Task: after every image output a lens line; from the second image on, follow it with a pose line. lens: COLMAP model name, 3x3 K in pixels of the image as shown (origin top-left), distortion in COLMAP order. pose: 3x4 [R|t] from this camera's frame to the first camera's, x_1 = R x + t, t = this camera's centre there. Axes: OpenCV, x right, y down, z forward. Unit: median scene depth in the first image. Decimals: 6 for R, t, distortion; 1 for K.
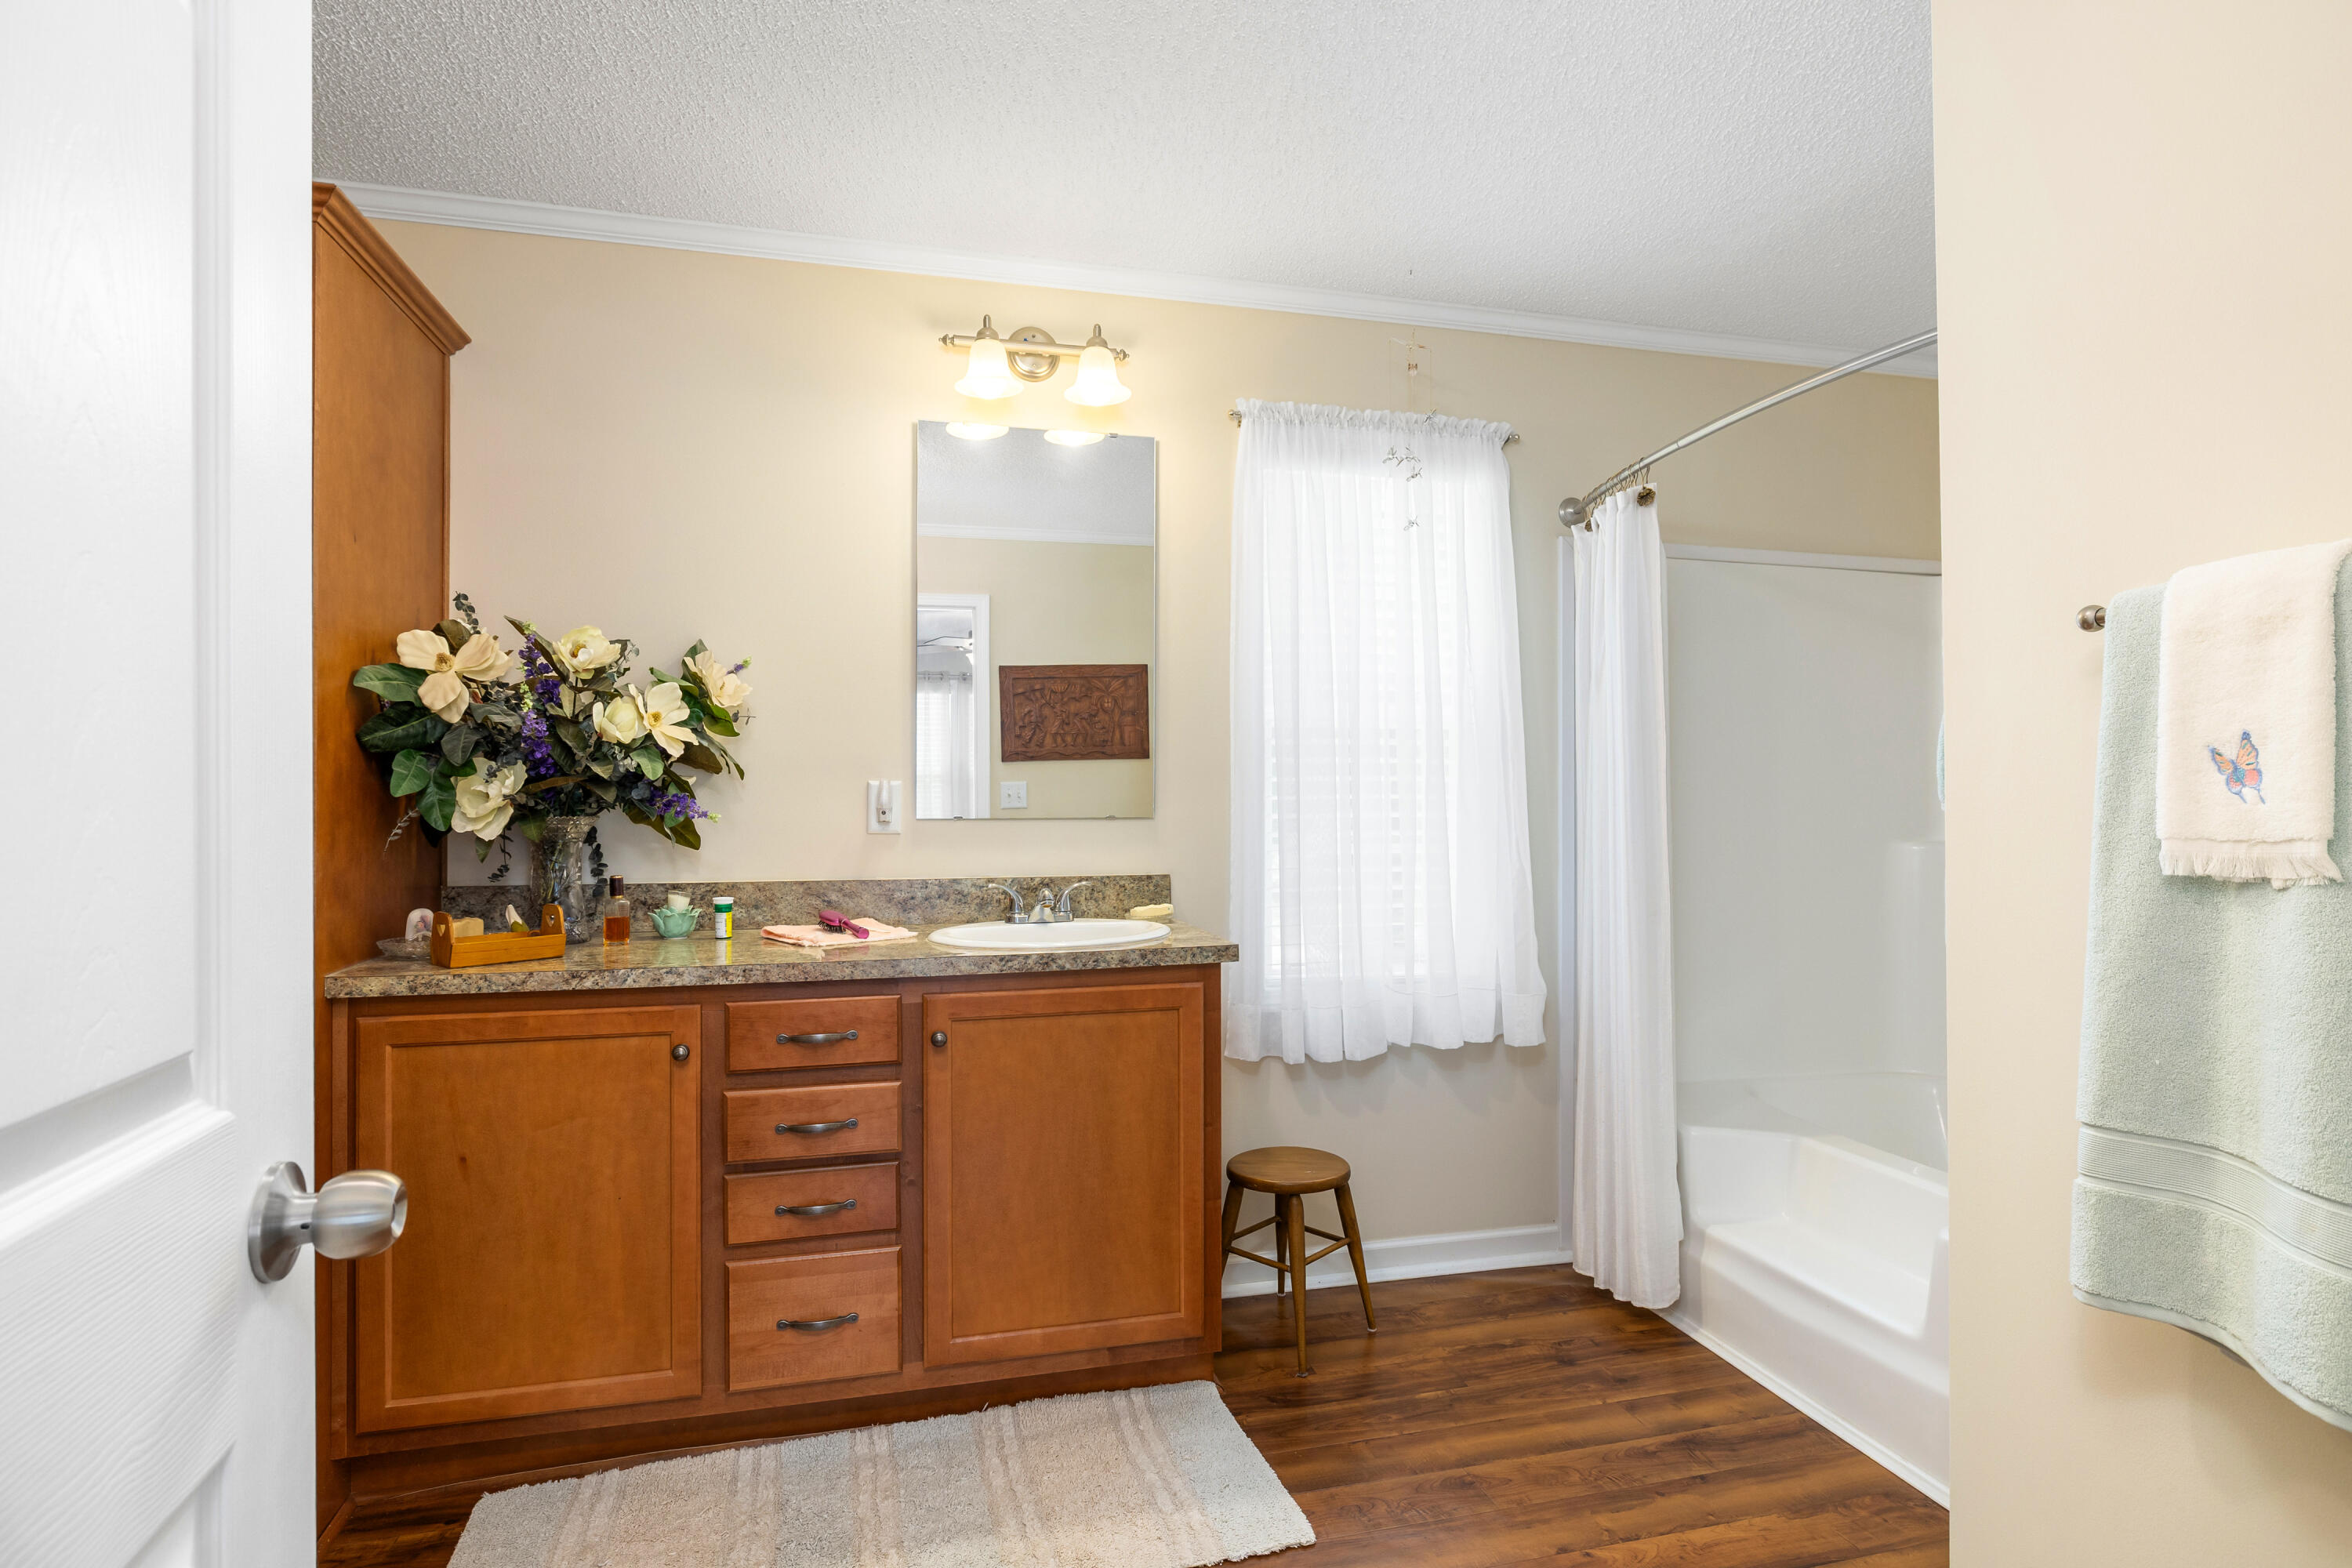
lens RADIAL K [[1208.1, 0, 1176.4], [0, 1208.1, 788.3], [0, 0, 1]] dist [-0.007351, 0.000012]
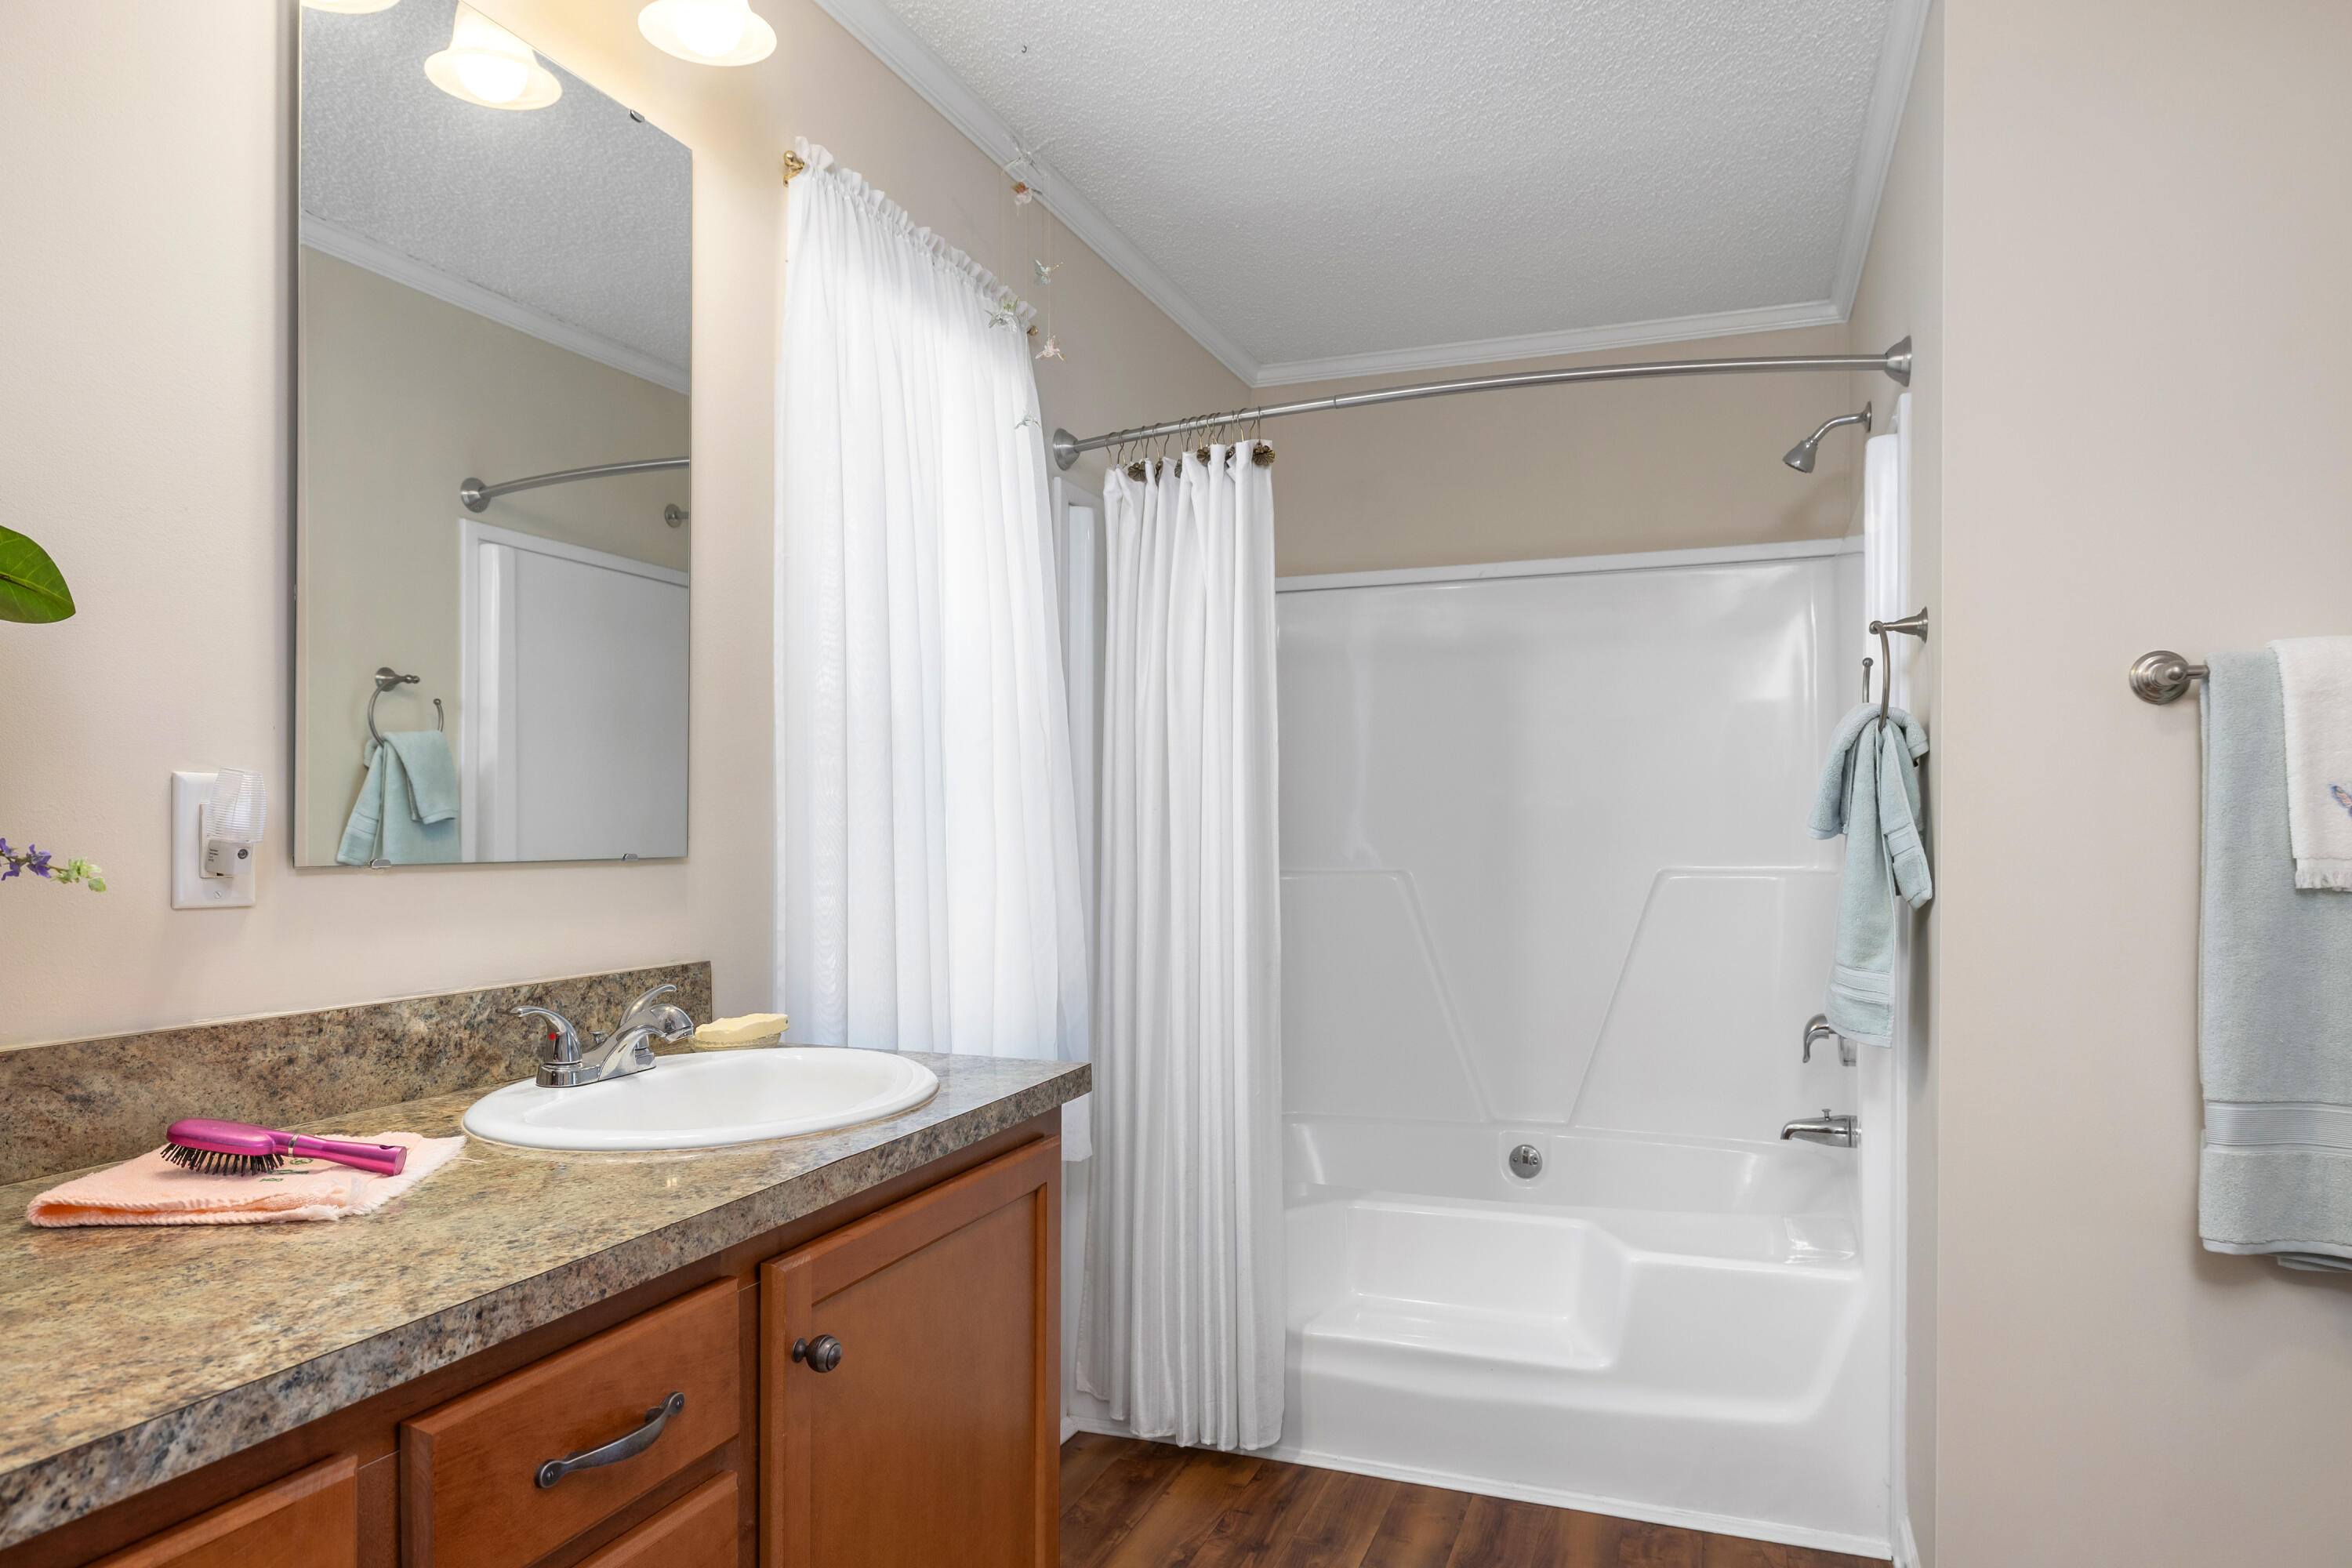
lens RADIAL K [[1488.2, 0, 1203.1], [0, 1488.2, 827.0], [0, 0, 1]] dist [-0.008361, -0.002743]
pose [[0.564973, 0.002713, 0.825105, -0.474110], [-0.009982, 0.999944, 0.003547, 0.006921], [-0.825049, -0.010240, 0.564968, 0.475583]]
